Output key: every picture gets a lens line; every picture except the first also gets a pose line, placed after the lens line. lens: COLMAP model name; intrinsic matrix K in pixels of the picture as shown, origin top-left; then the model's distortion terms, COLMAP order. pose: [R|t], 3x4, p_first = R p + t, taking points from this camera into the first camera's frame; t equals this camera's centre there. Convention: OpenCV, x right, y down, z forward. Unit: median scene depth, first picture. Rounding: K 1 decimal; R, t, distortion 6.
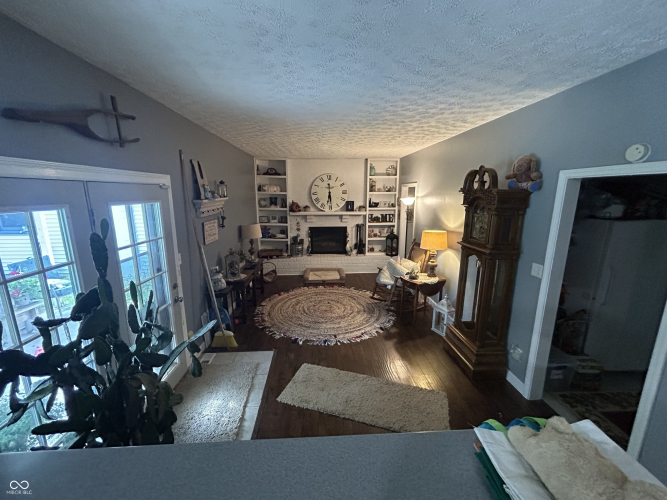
lens RADIAL K [[271.6, 0, 334.9], [0, 271.6, 249.4], [0, 0, 1]] dist [0.000473, 0.000503]
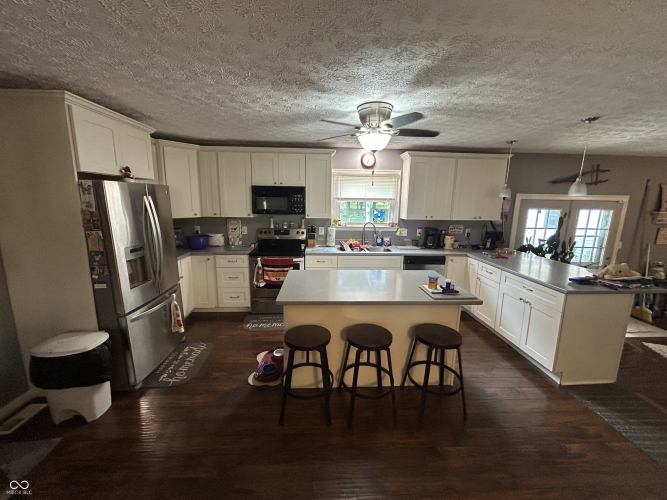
lens RADIAL K [[271.6, 0, 331.9], [0, 271.6, 247.5], [0, 0, 1]] dist [0.000473, 0.000503]
pose [[-0.019224, 0.167977, -0.985603, 0.518340], [-0.223960, 0.960012, 0.167984, 0.076924], [0.974409, 0.223965, 0.019165, -0.350268]]
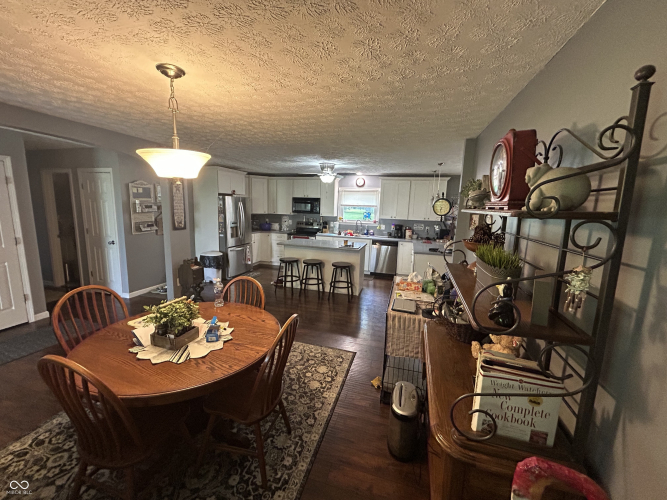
lens RADIAL K [[271.6, 0, 332.6], [0, 271.6, 247.4], [0, 0, 1]] dist [0.000473, 0.000503]
pose [[-0.347012, 0.125382, -0.929442, 0.939837], [-0.228252, 0.949935, 0.213365, 0.000674], [0.909662, 0.286187, -0.301020, 0.028964]]
